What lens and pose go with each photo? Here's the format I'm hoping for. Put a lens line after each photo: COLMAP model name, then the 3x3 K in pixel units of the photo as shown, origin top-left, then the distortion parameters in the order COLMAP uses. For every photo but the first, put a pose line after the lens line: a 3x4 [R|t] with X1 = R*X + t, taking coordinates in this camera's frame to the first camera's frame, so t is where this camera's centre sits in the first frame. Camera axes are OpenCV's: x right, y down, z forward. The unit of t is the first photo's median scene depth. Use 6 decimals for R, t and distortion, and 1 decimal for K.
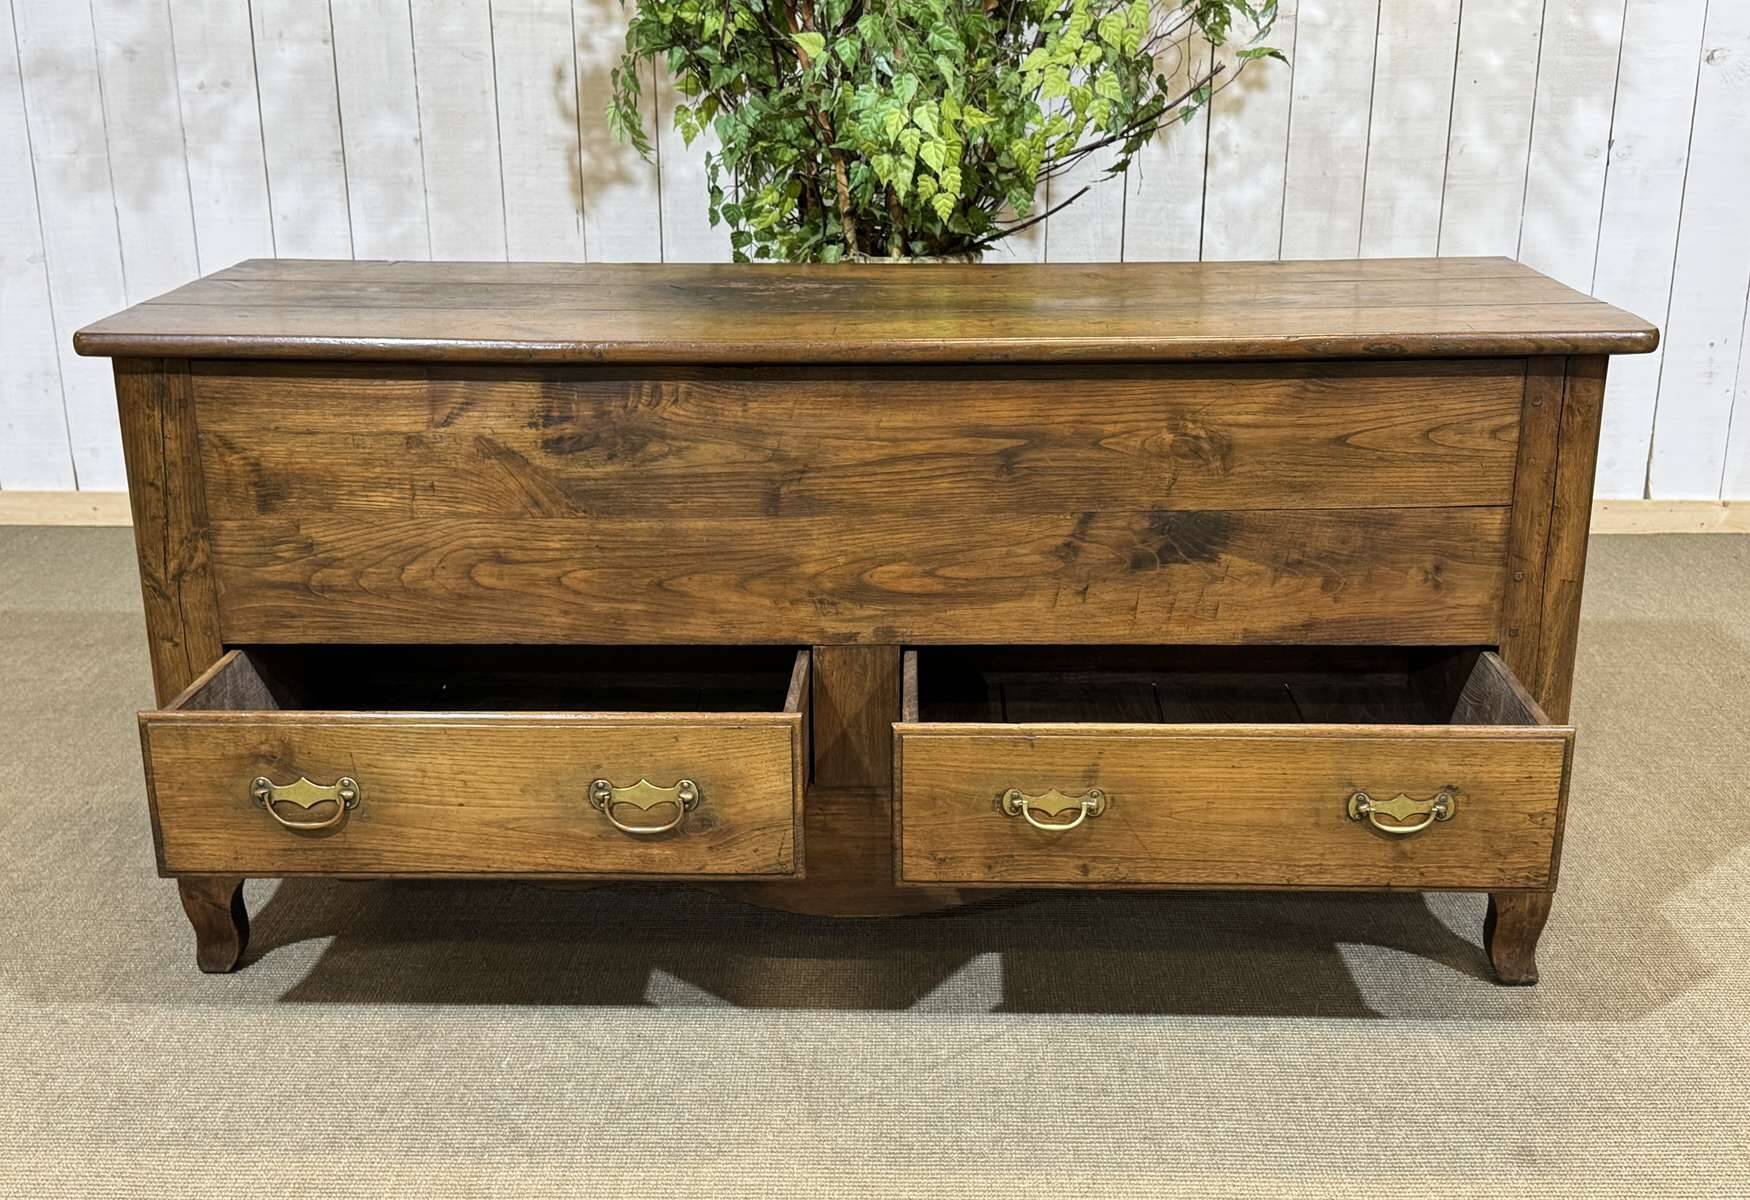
lens RADIAL K [[1957.1, 0, 869.5], [0, 1957.1, 607.7], [0, 0, 1]] dist [0.109082, 0.000000]
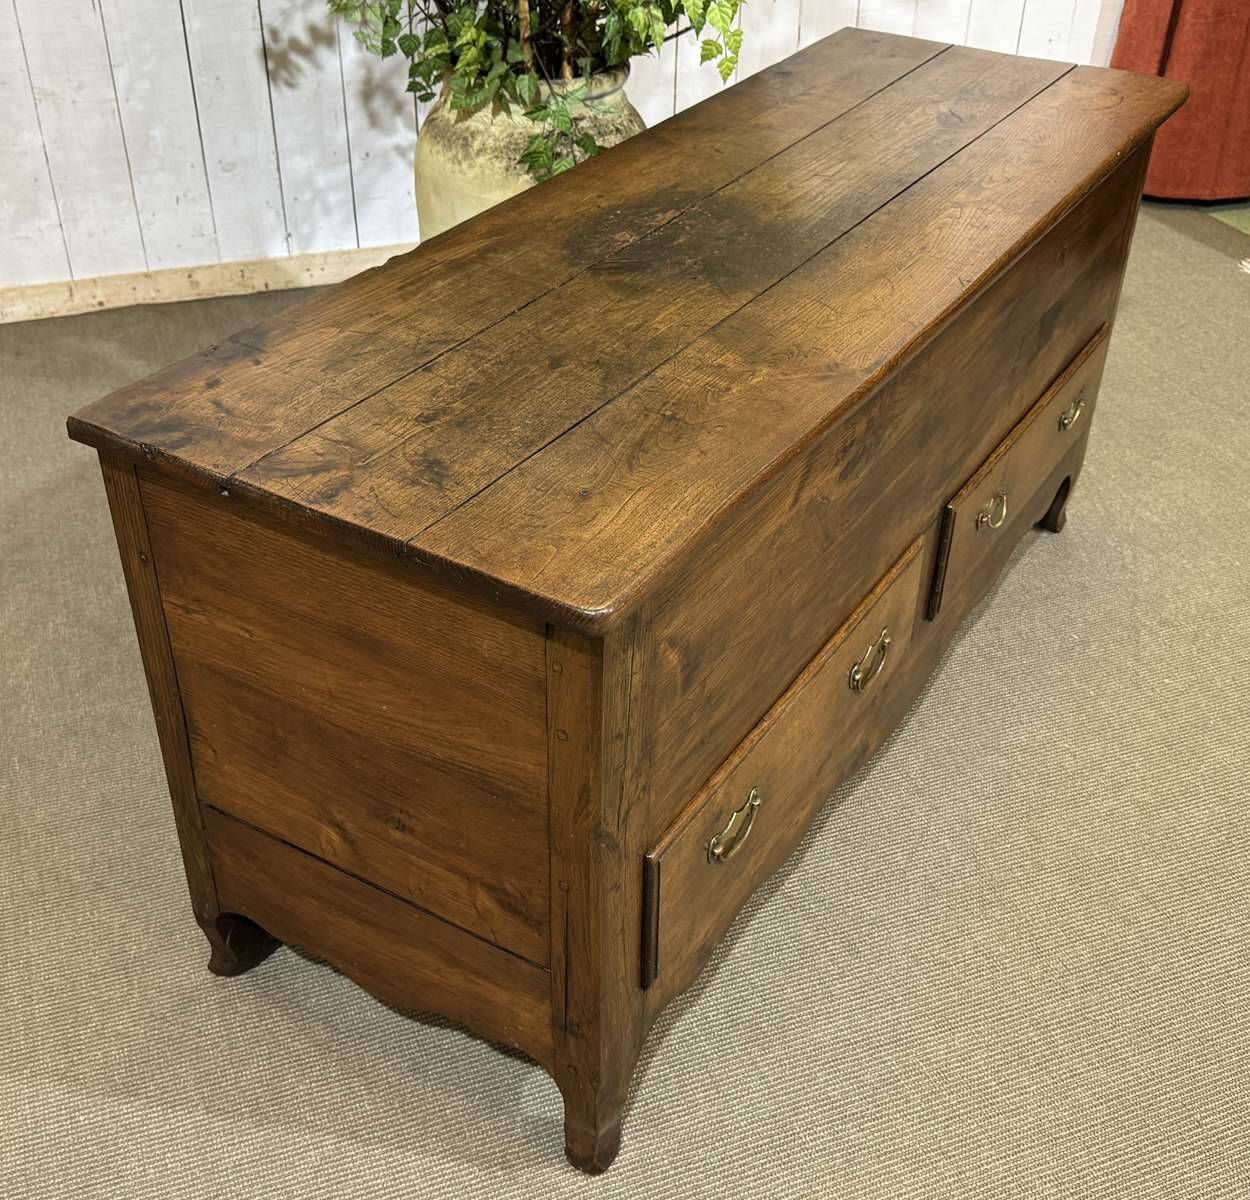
lens RADIAL K [[1484.2, 0, 627.6], [0, 1484.2, 612.6], [0, 0, 1]] dist [0.125031, 0.000000]
pose [[0.498116, -0.487366, 0.717185, -0.754529], [0.244493, 0.872480, 0.423086, -0.350648], [-0.831927, -0.035399, 0.553754, 0.673342]]
